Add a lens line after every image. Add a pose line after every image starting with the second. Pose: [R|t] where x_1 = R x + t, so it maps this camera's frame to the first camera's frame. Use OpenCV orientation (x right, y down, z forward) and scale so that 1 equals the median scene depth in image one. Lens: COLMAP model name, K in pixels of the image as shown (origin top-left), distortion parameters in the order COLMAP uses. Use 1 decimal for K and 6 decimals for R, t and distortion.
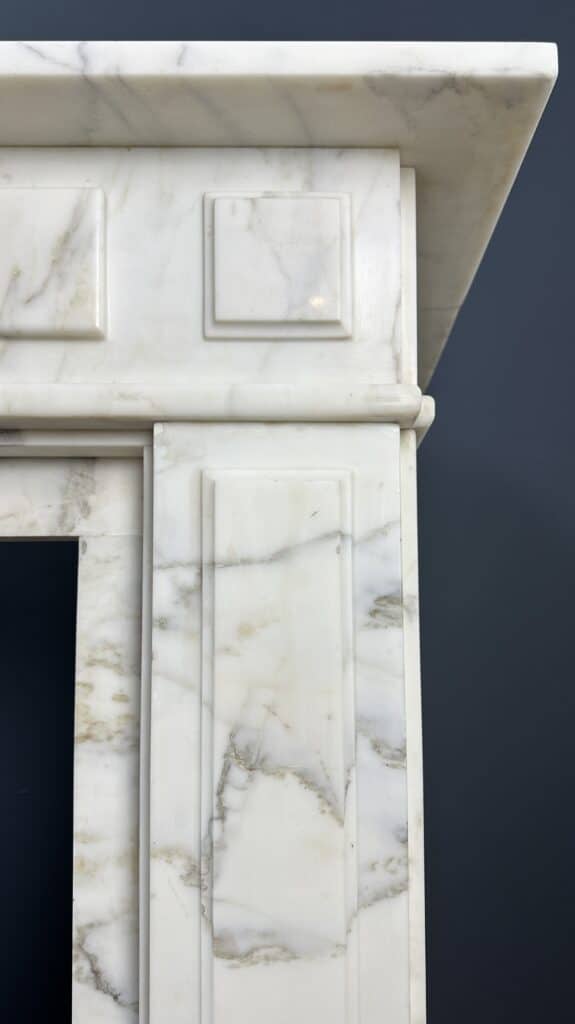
lens RADIAL K [[770.1, 0, 345.4], [0, 770.1, 589.9], [0, 0, 1]] dist [-0.002620, -0.004151]
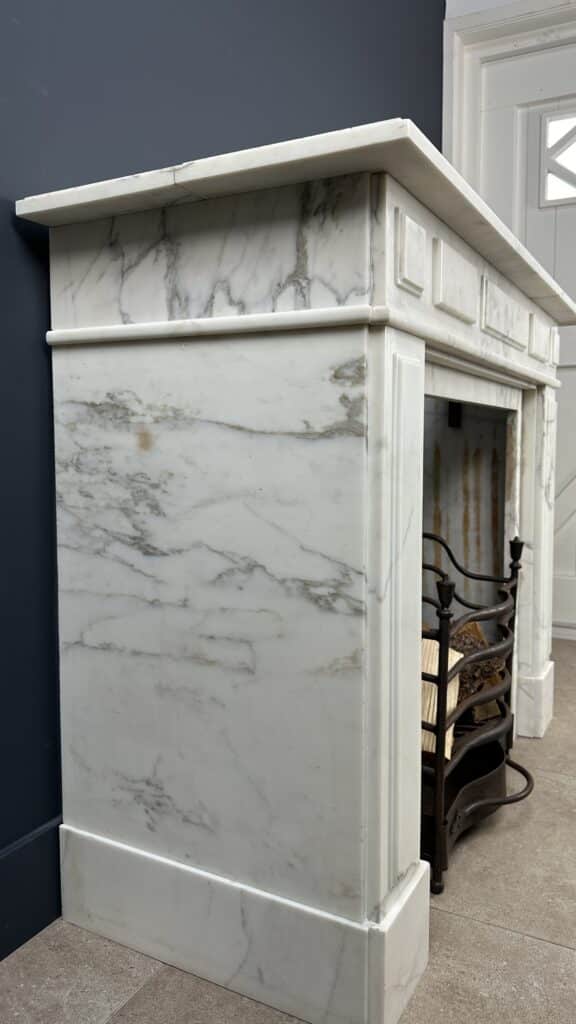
lens RADIAL K [[742.8, 0, 310.2], [0, 742.8, 494.6], [0, 0, 1]] dist [0.106582, 0.001715]
pose [[0.472613, -0.052465, 0.879707, -4.460260], [-0.069947, 0.992844, 0.096790, 0.060222], [-0.878490, -0.107277, 0.465561, 0.180831]]
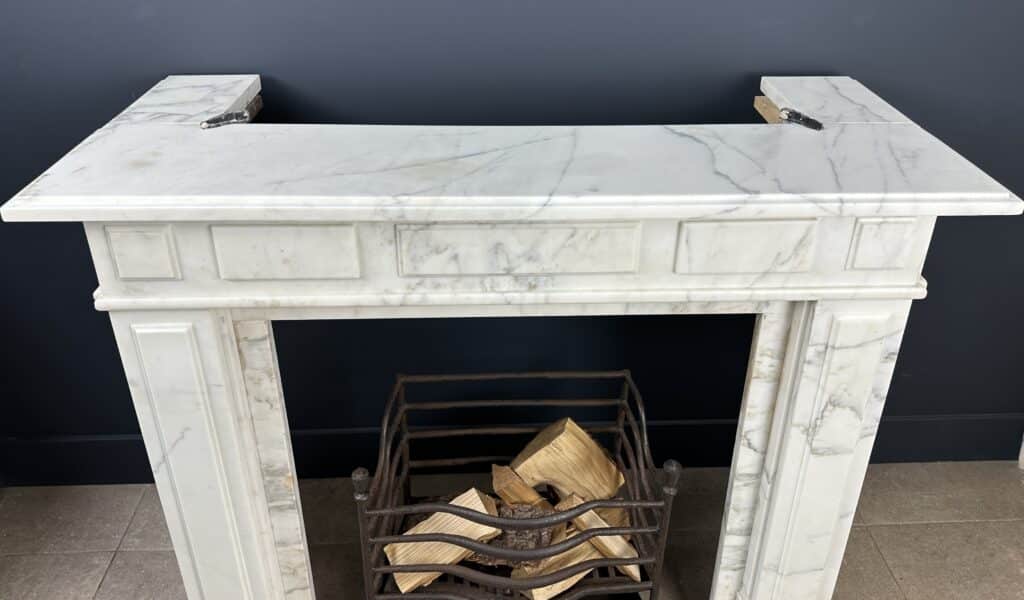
lens RADIAL K [[783.9, 0, 524.8], [0, 783.9, 238.5], [0, 0, 1]] dist [0.143400, -0.207333]
pose [[0.999670, 0.011075, 0.023200, -1.329244], [-0.021694, 0.847599, 0.530194, -1.827401], [-0.013792, -0.530522, 0.847559, -1.176743]]
